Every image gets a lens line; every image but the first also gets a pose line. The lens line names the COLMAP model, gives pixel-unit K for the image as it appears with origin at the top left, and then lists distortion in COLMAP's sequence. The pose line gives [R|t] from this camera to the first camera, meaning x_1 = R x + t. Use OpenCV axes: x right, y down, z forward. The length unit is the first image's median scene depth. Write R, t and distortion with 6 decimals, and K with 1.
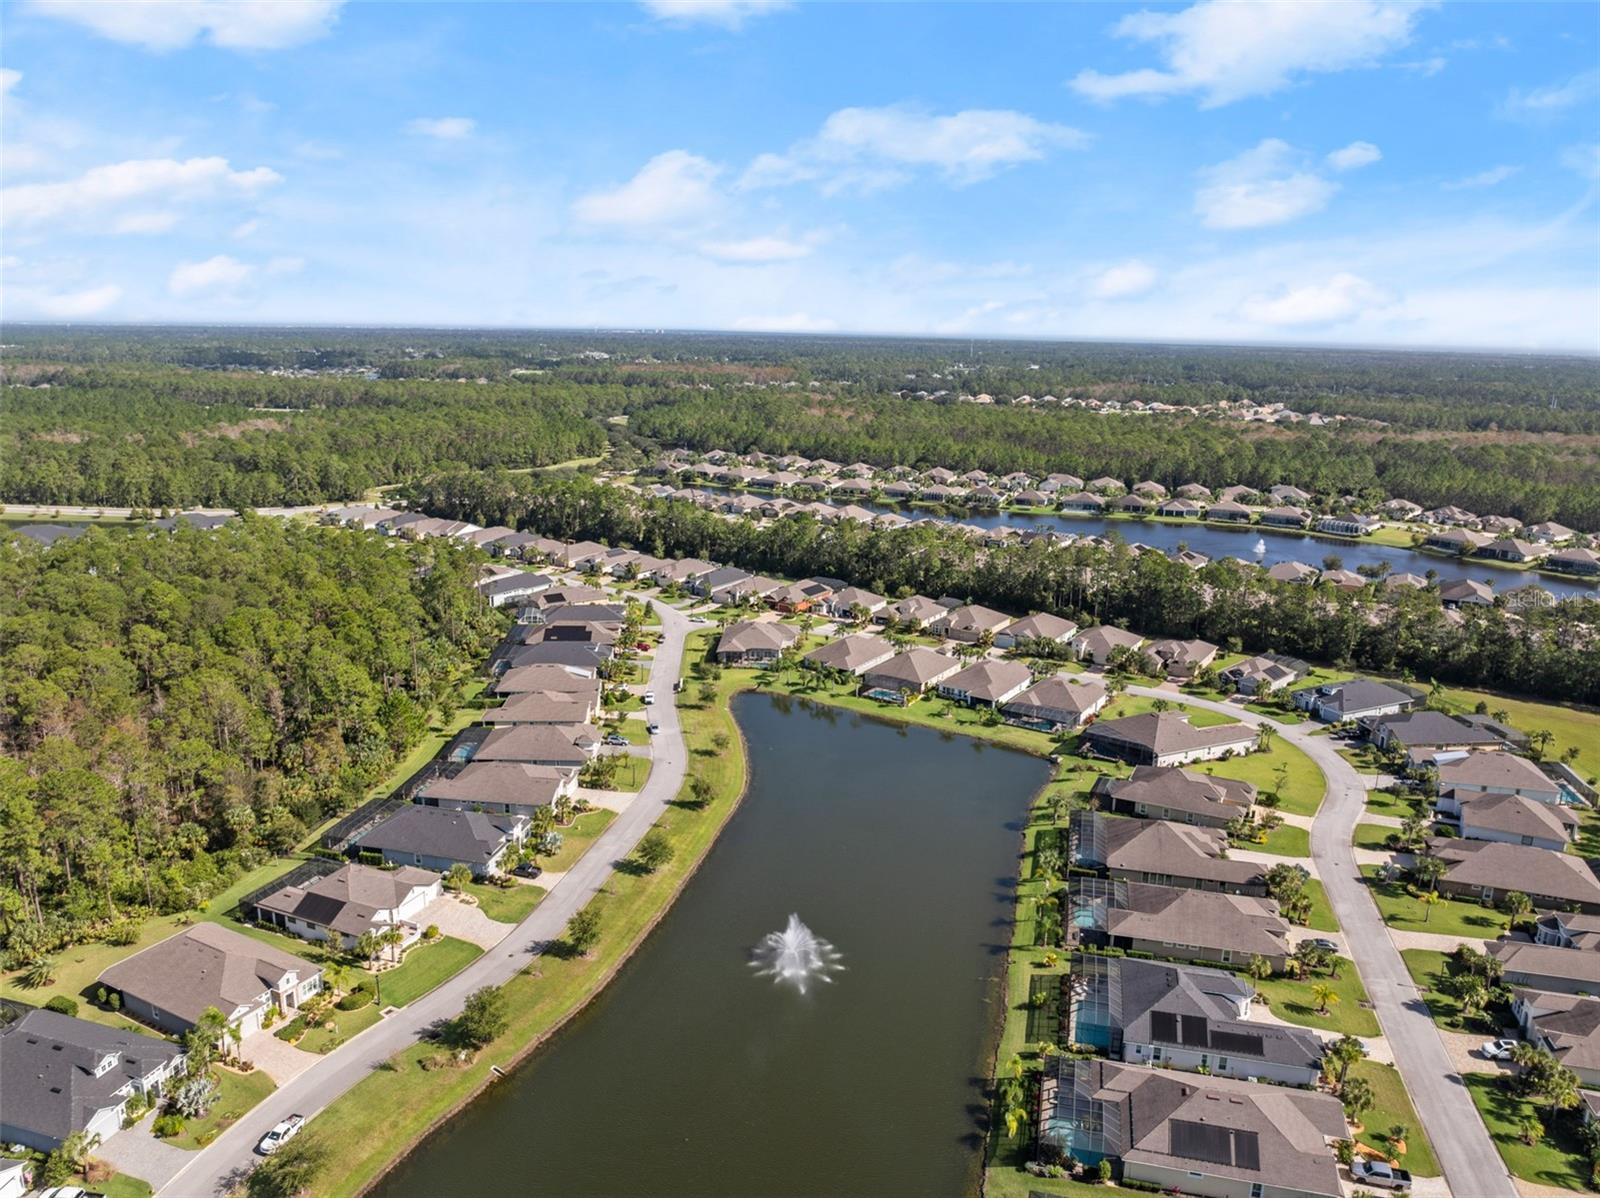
lens RADIAL K [[1119.3, 0, 800.0], [0, 1119.3, 599.0], [0, 0, 1]] dist [-0.038577, 0.004023]
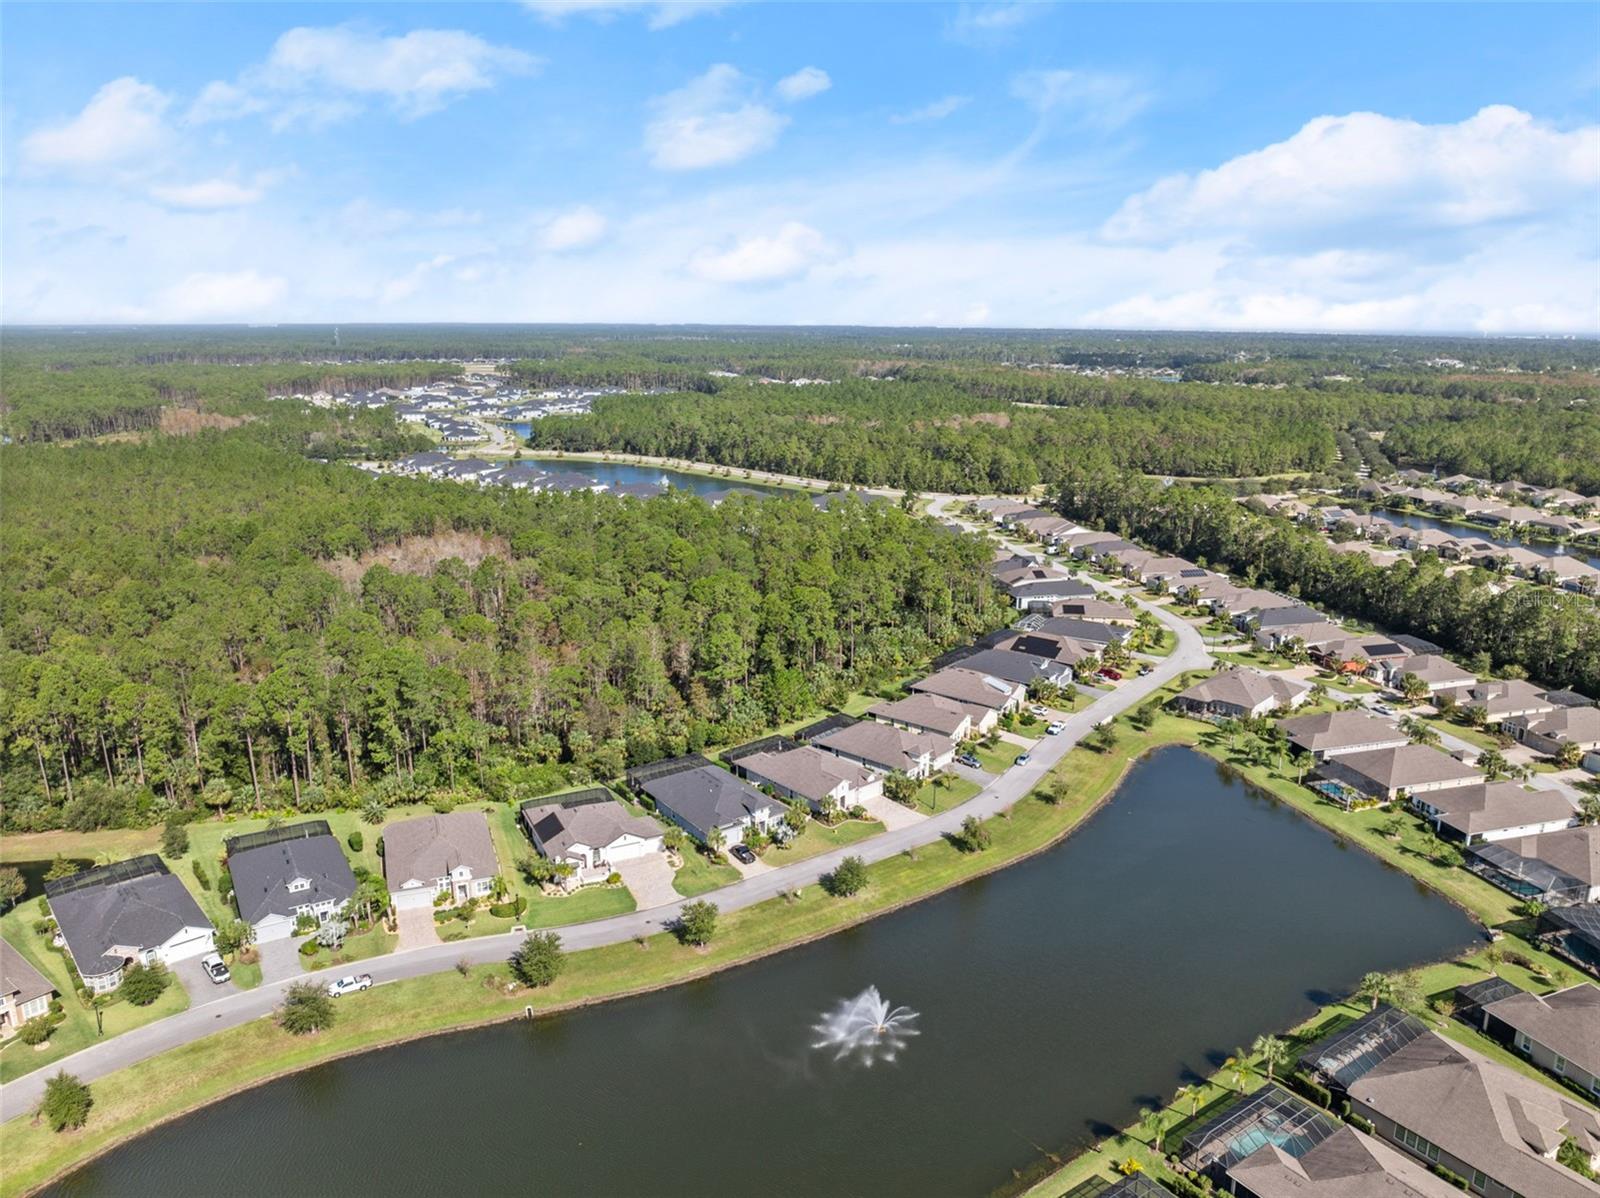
lens RADIAL K [[1119.3, 0, 800.0], [0, 1119.3, 599.0], [0, 0, 1]] dist [-0.038577, 0.004023]
pose [[0.746951, 0.145379, -0.648790, 0.217850], [-0.147525, 0.987718, 0.051479, -0.023998], [0.648306, 0.057261, 0.759224, 0.128728]]
